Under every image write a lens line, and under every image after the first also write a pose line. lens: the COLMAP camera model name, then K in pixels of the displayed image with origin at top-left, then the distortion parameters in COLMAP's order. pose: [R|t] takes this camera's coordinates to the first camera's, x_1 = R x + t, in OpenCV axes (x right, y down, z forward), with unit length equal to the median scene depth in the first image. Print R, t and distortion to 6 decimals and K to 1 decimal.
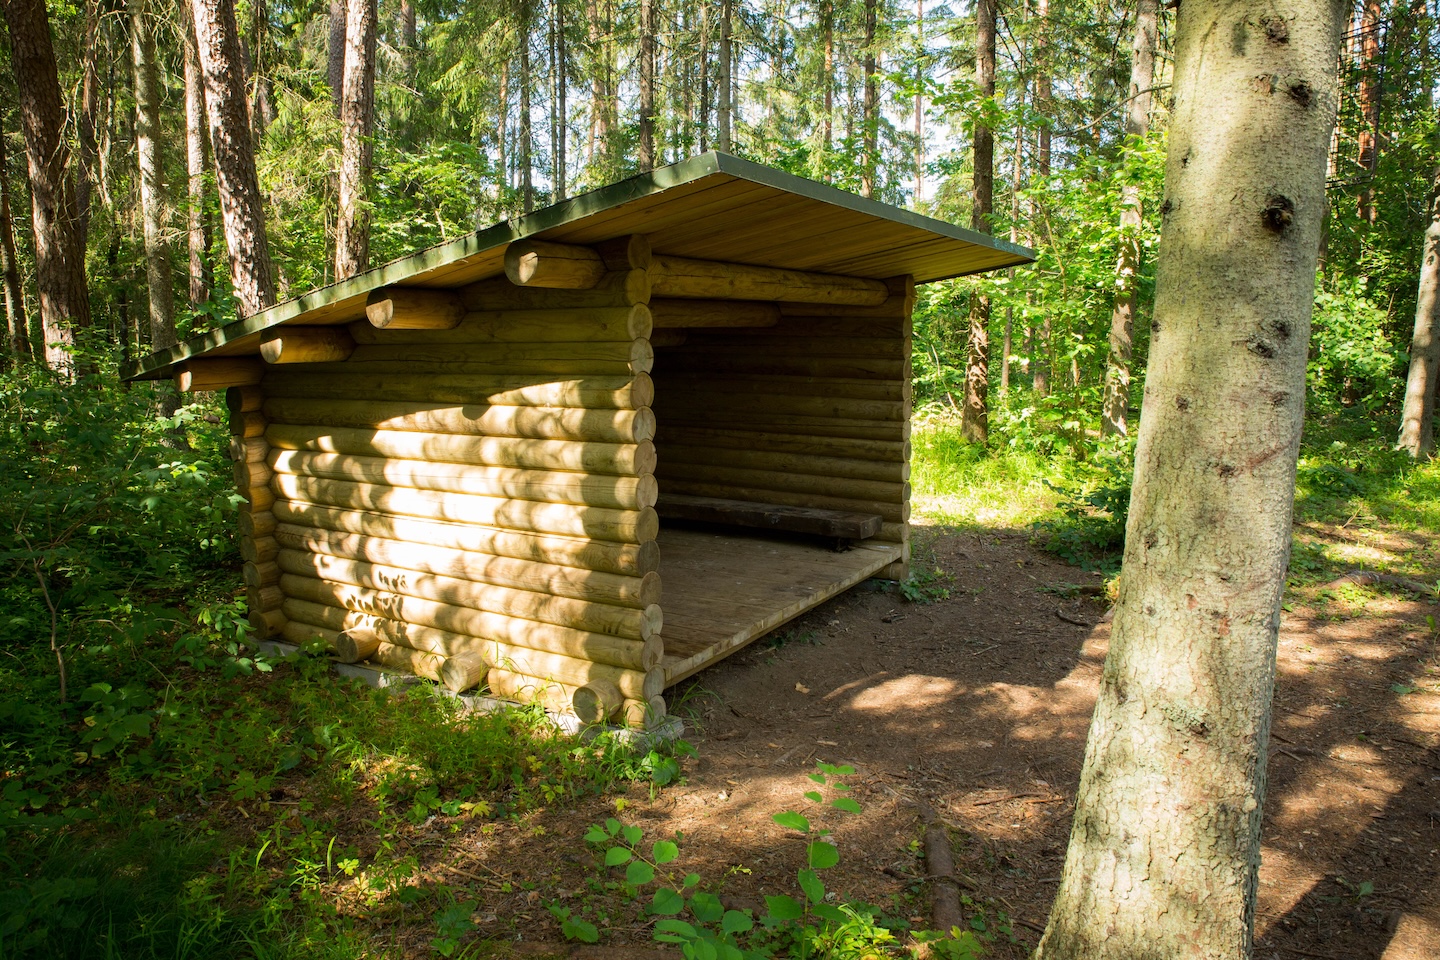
lens RADIAL K [[989.4, 0, 720.0], [0, 989.4, 480.0], [0, 0, 1]] dist [-0.123547, 0.086423]
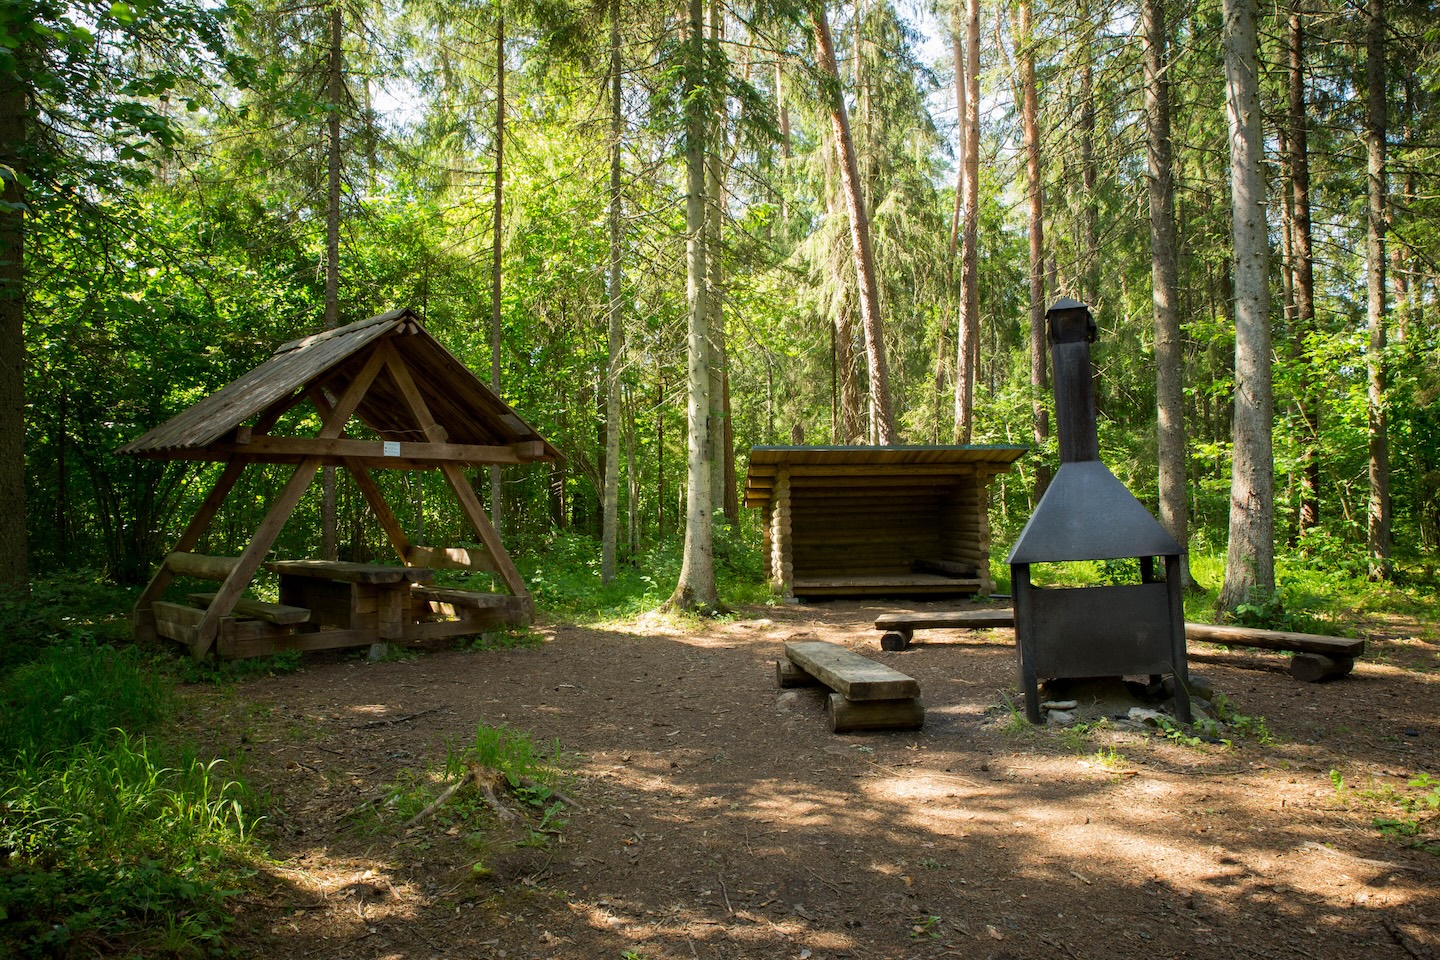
lens RADIAL K [[989.4, 0, 720.0], [0, 989.4, 480.0], [0, 0, 1]] dist [-0.123547, 0.086423]
pose [[0.539826, -0.039478, -0.840850, 1.656413], [-0.114064, 0.986256, -0.119533, 0.169583], [0.834013, 0.160438, 0.527904, -0.669320]]
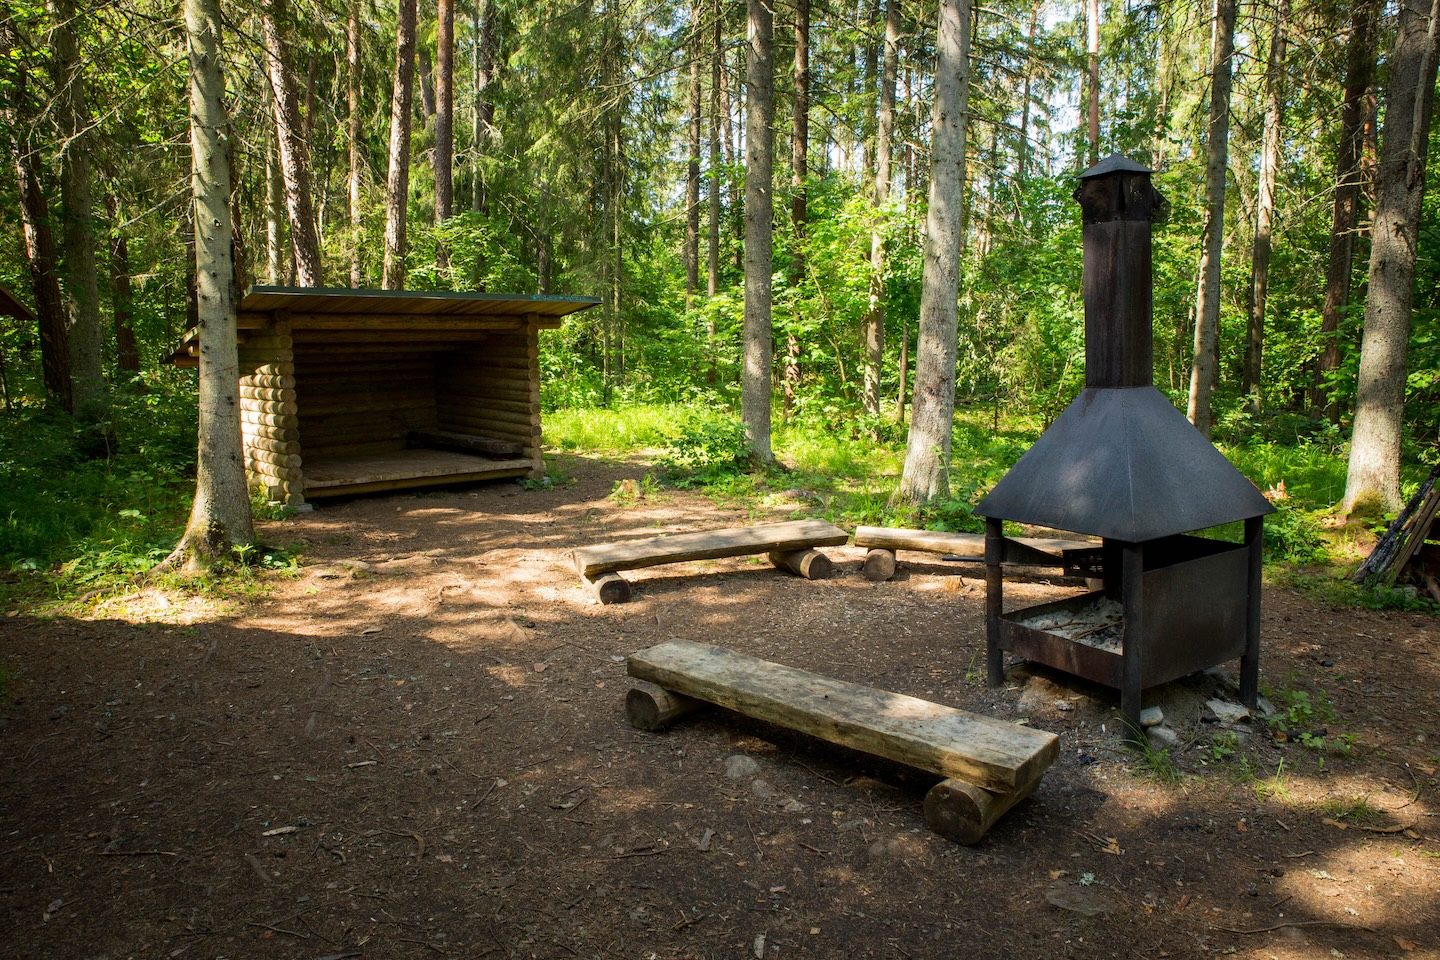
lens RADIAL K [[989.4, 0, 720.0], [0, 989.4, 480.0], [0, 0, 1]] dist [-0.123547, 0.086423]
pose [[0.962841, 0.047204, -0.265911, 0.953539], [-0.048719, 0.998812, 0.000902, 0.080327], [0.265638, 0.012087, 0.963997, -0.630608]]
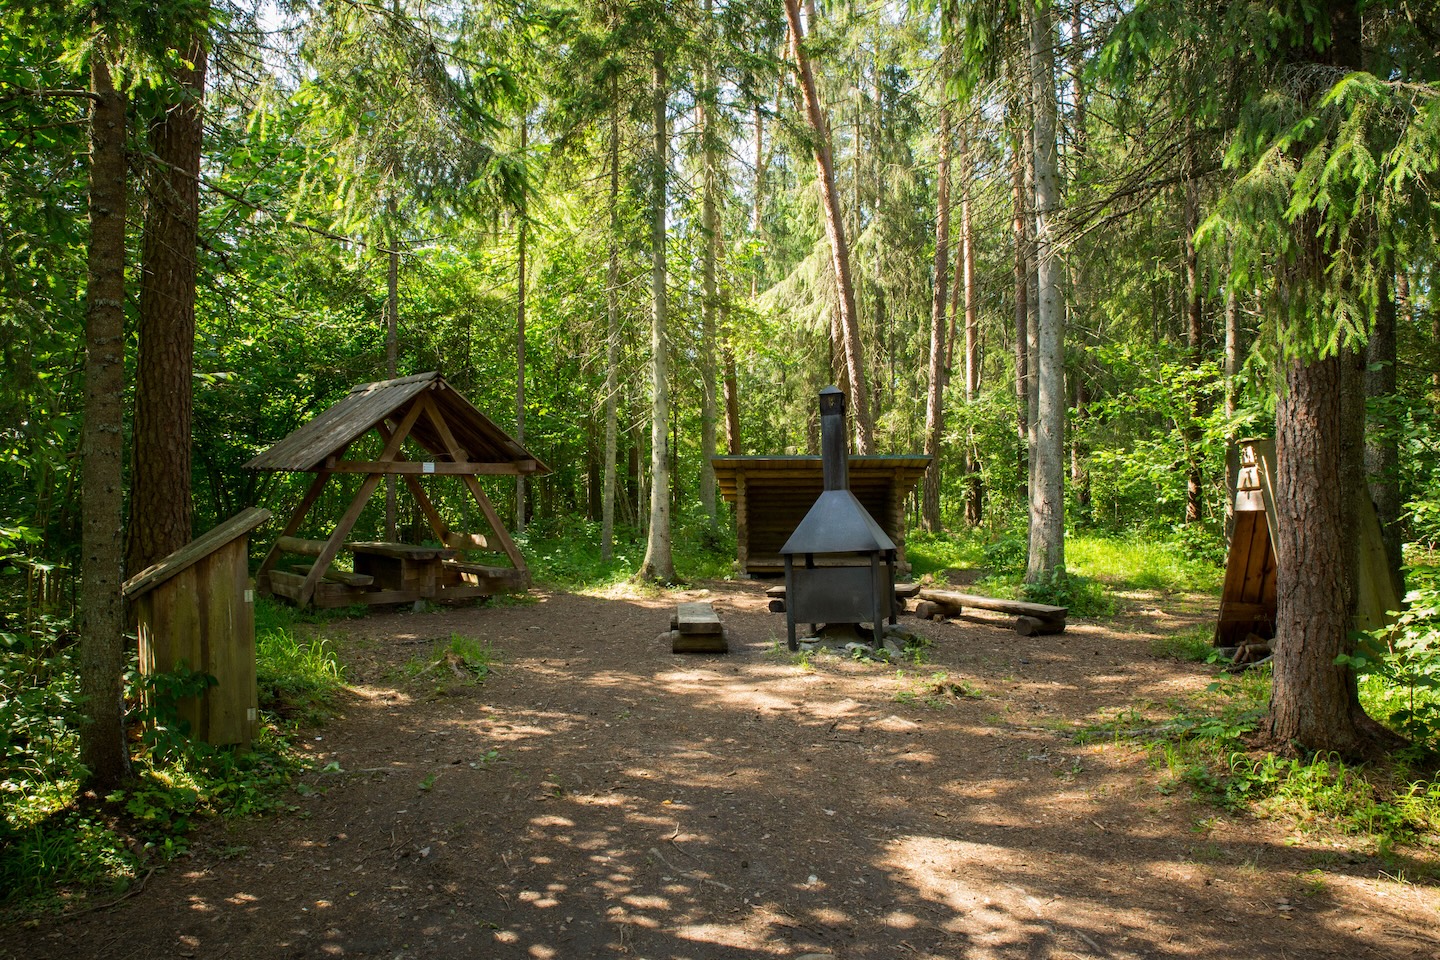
lens RADIAL K [[1014.7, 0, 714.0], [0, 1014.7, 471.4], [0, 0, 1]] dist [-0.130286, 0.096329]
pose [[0.469321, -0.022735, -0.882735, 2.347842], [-0.127602, 0.987430, -0.093273, 0.140214], [0.873759, 0.156414, 0.460520, -0.772406]]
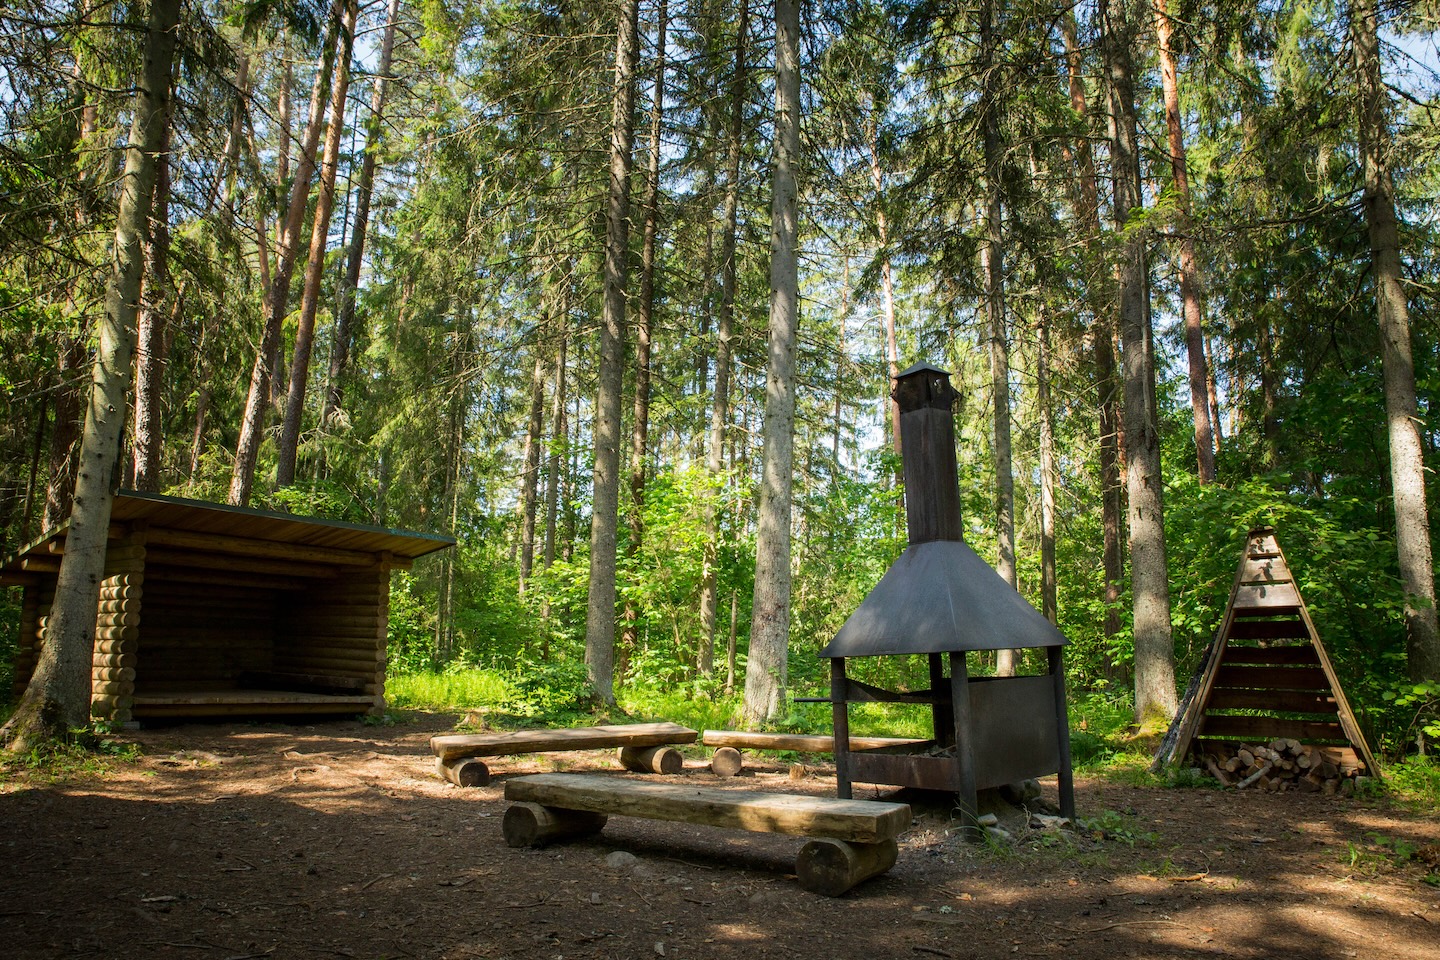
lens RADIAL K [[989.4, 0, 720.0], [0, 989.4, 480.0], [0, 0, 1]] dist [-0.123547, 0.086423]
pose [[0.995349, 0.006076, -0.096138, 0.936533], [-0.037038, 0.945430, -0.323713, 0.232266], [0.088925, 0.325768, 0.941259, -0.714994]]
